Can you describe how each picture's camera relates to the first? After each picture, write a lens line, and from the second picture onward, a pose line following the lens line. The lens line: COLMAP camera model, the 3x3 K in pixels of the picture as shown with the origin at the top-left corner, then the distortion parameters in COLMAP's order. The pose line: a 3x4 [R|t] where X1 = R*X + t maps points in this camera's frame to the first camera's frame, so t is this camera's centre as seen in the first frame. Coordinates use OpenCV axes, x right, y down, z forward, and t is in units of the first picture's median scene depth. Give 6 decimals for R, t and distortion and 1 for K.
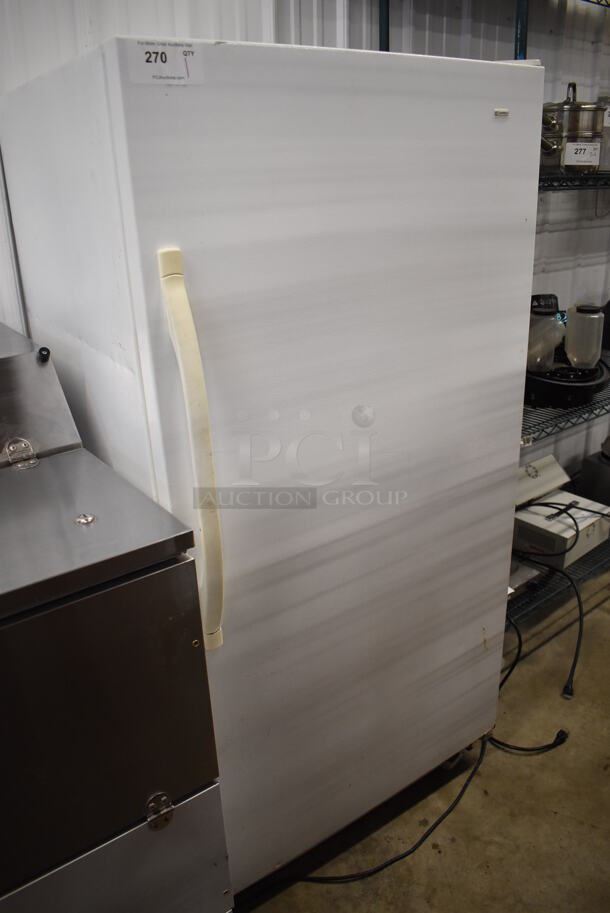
lens RADIAL K [[681.4, 0, 305.0], [0, 681.4, 456.5], [0, 0, 1]] dist [-0.090203, -0.000978]
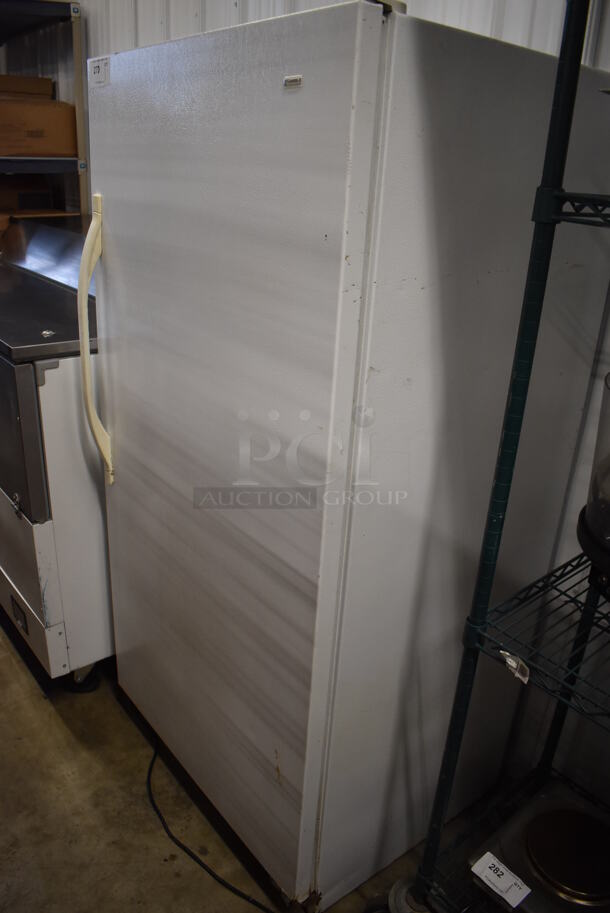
lens RADIAL K [[681.4, 0, 305.0], [0, 681.4, 456.5], [0, 0, 1]] dist [-0.090203, -0.000978]
pose [[0.082783, 0.436633, -0.895823, 0.853689], [-0.449803, 0.818507, 0.357383, -0.334041], [0.889283, 0.373359, 0.264157, 0.725765]]
